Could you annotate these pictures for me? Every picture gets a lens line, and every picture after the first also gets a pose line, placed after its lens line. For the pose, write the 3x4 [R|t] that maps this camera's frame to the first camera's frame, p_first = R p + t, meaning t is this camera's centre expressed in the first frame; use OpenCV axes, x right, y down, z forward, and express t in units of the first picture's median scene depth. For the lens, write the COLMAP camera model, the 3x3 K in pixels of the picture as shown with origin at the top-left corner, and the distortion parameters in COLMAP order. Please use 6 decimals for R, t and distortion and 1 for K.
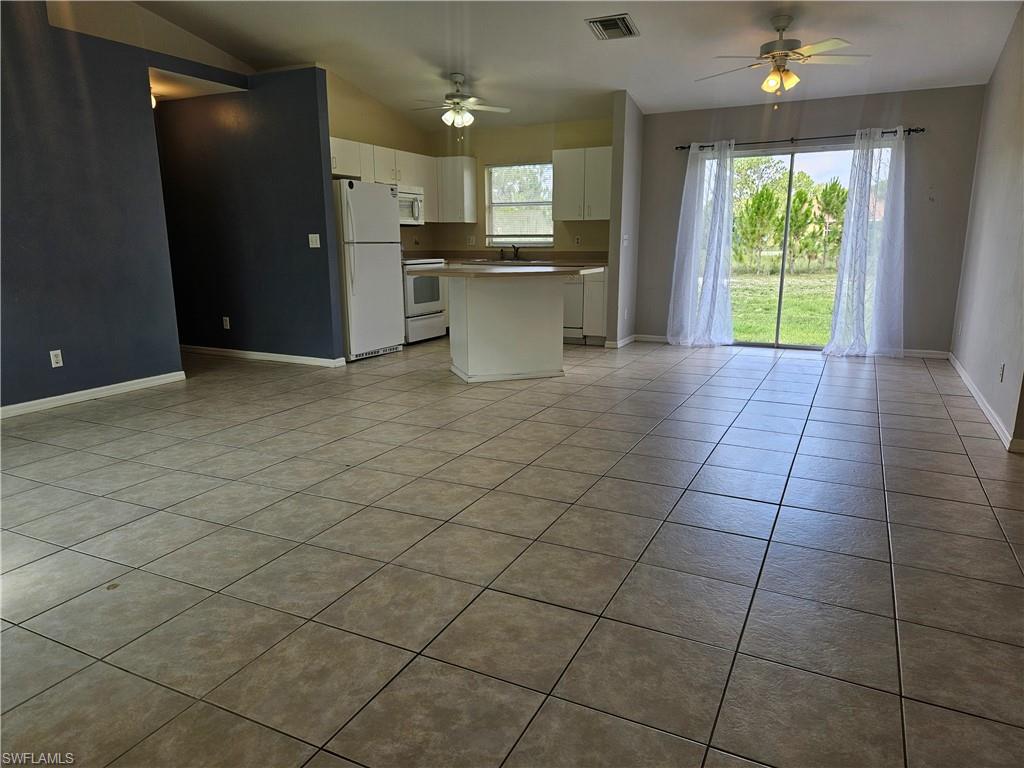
lens RADIAL K [[683.1, 0, 512.0], [0, 683.1, 384.0], [0, 0, 1]] dist [0.081724, -0.075882]
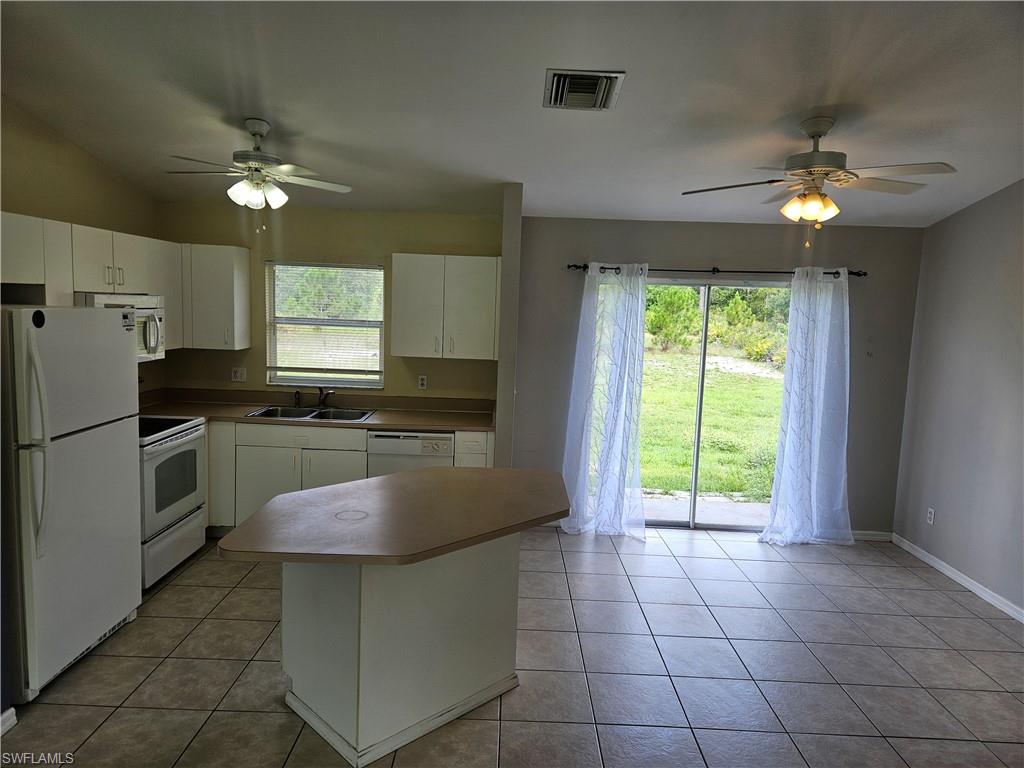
lens RADIAL K [[683.1, 0, 512.0], [0, 683.1, 384.0], [0, 0, 1]] dist [0.081724, -0.075882]
pose [[0.901340, -0.012614, 0.432929, -0.128155], [0.051297, 0.995649, -0.077787, -0.163783], [-0.430065, 0.092320, 0.898065, 0.386559]]
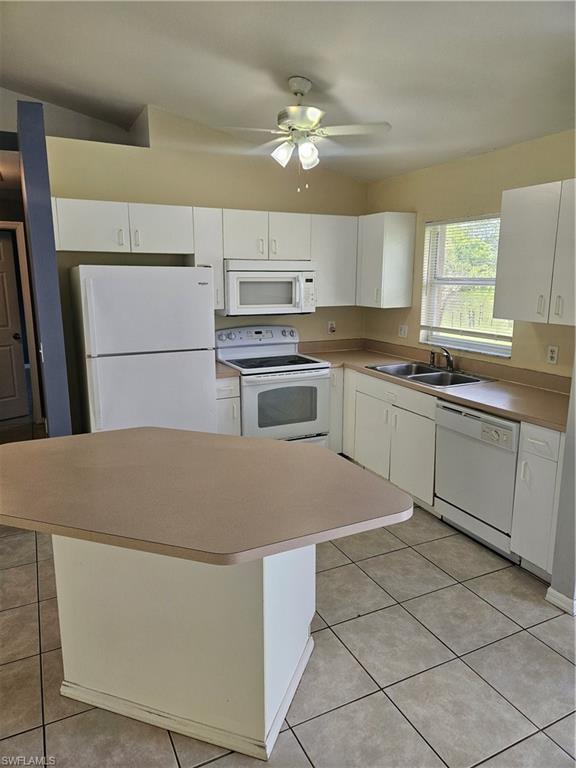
lens RADIAL K [[512.3, 0, 288.0], [0, 512.3, 384.0], [0, 0, 1]] dist [0.081724, -0.075882]
pose [[0.791540, 0.135466, -0.595913, 0.198083], [-0.133828, 0.989877, 0.047262, -0.194591], [0.596283, 0.042340, 0.801657, 0.601905]]
